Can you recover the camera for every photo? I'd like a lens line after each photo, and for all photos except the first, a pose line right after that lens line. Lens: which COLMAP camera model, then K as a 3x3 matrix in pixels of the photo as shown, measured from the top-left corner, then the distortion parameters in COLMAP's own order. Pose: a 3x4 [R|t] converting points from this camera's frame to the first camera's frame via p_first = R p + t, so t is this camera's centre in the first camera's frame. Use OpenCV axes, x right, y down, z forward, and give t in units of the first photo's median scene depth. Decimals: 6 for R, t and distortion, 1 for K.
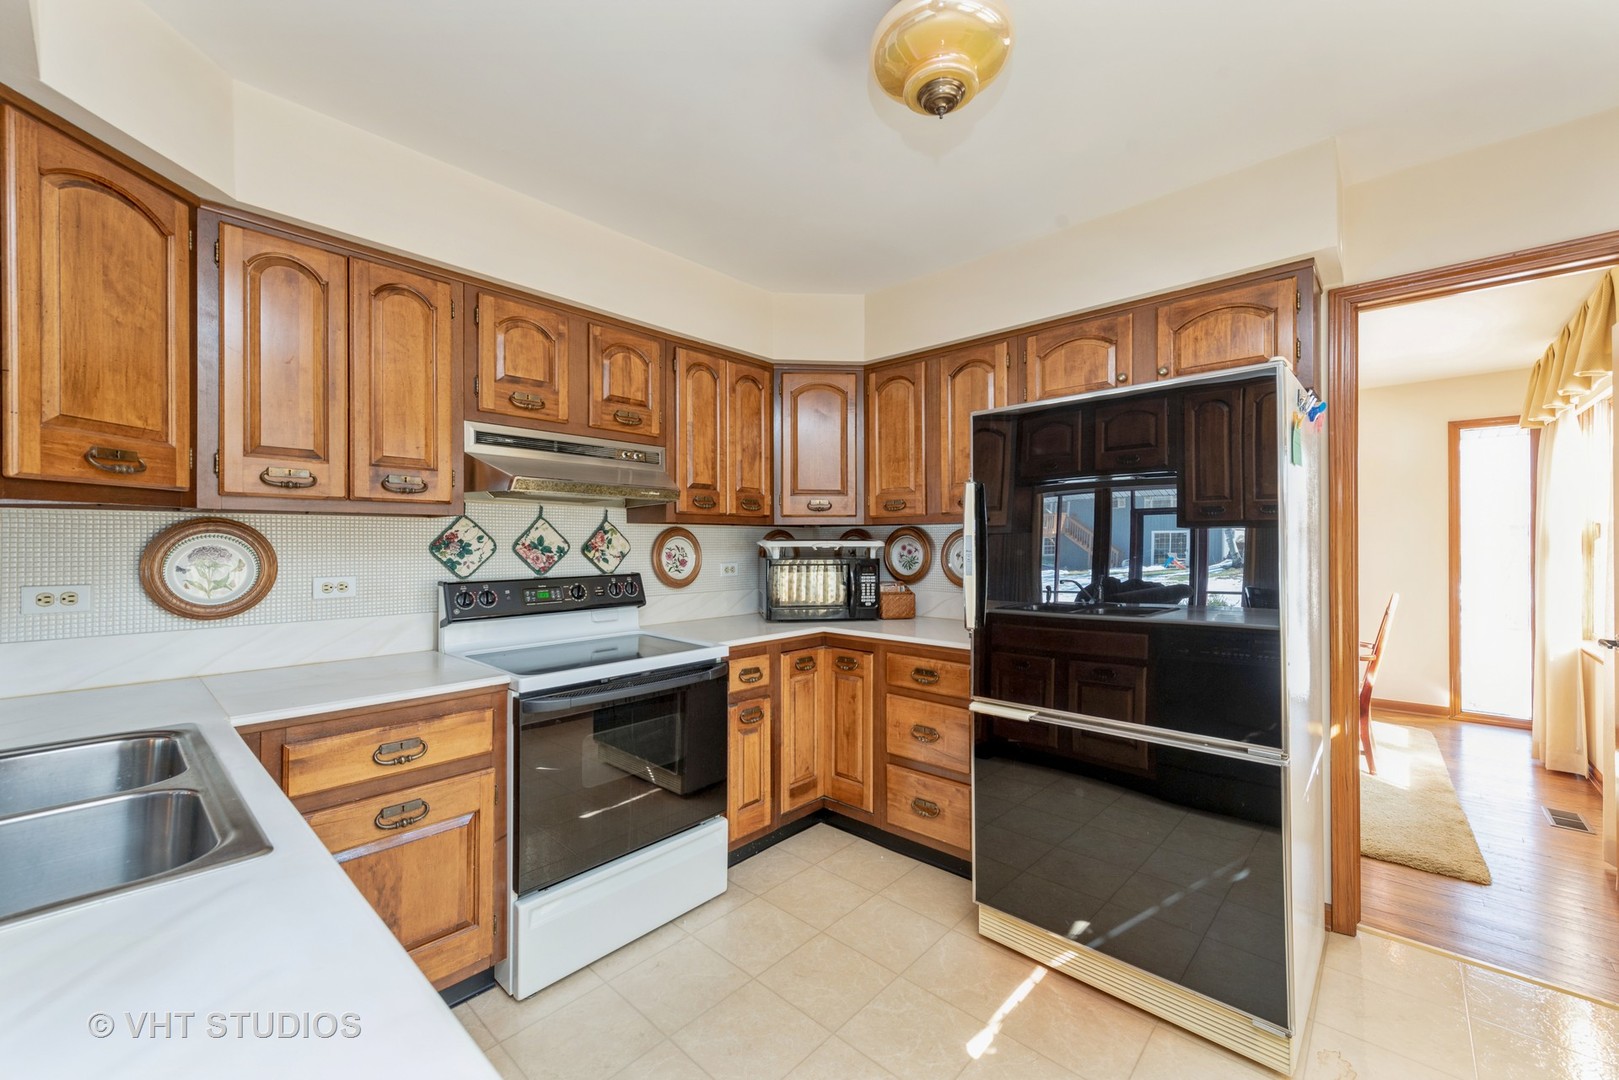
lens RADIAL K [[654.8, 0, 839.7], [0, 654.8, 533.4], [0, 0, 1]] dist [0.014763, -0.002752]
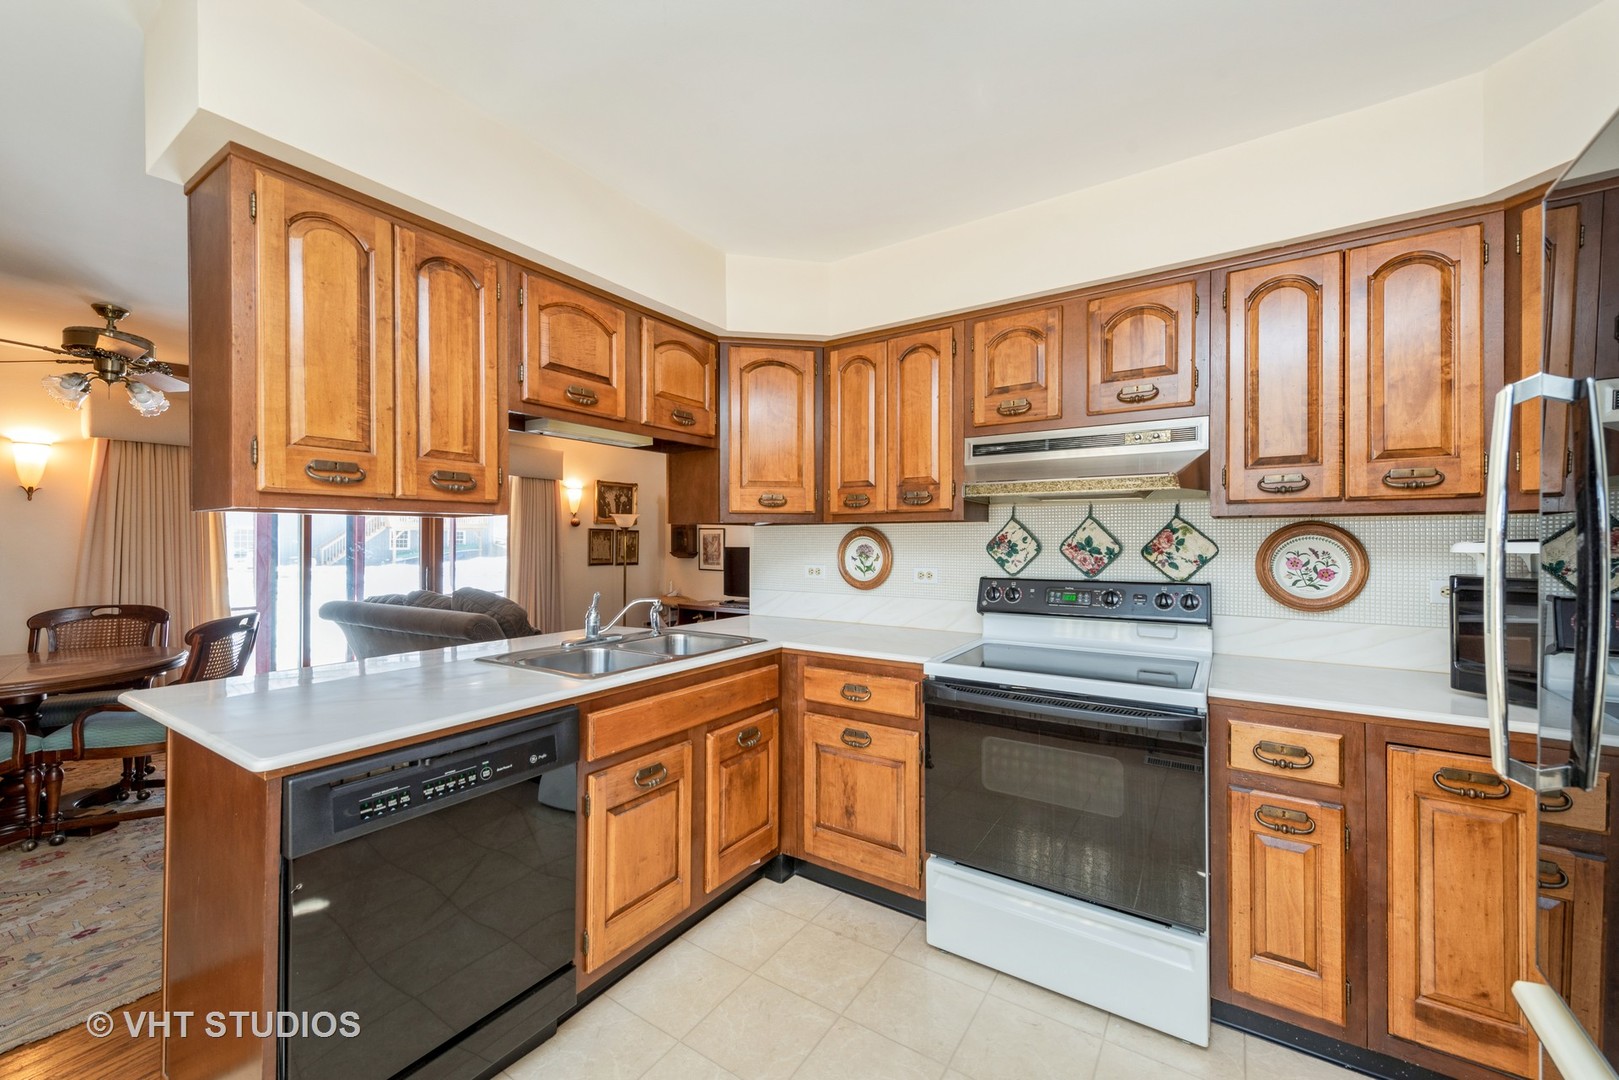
lens RADIAL K [[654.8, 0, 833.1], [0, 654.8, 542.0], [0, 0, 1]] dist [0.014763, -0.002752]
pose [[0.113451, -0.000679, -0.993543, 0.455080], [0.010323, 0.999947, 0.000495, 0.007514], [0.993490, -0.010312, 0.113452, 0.516426]]
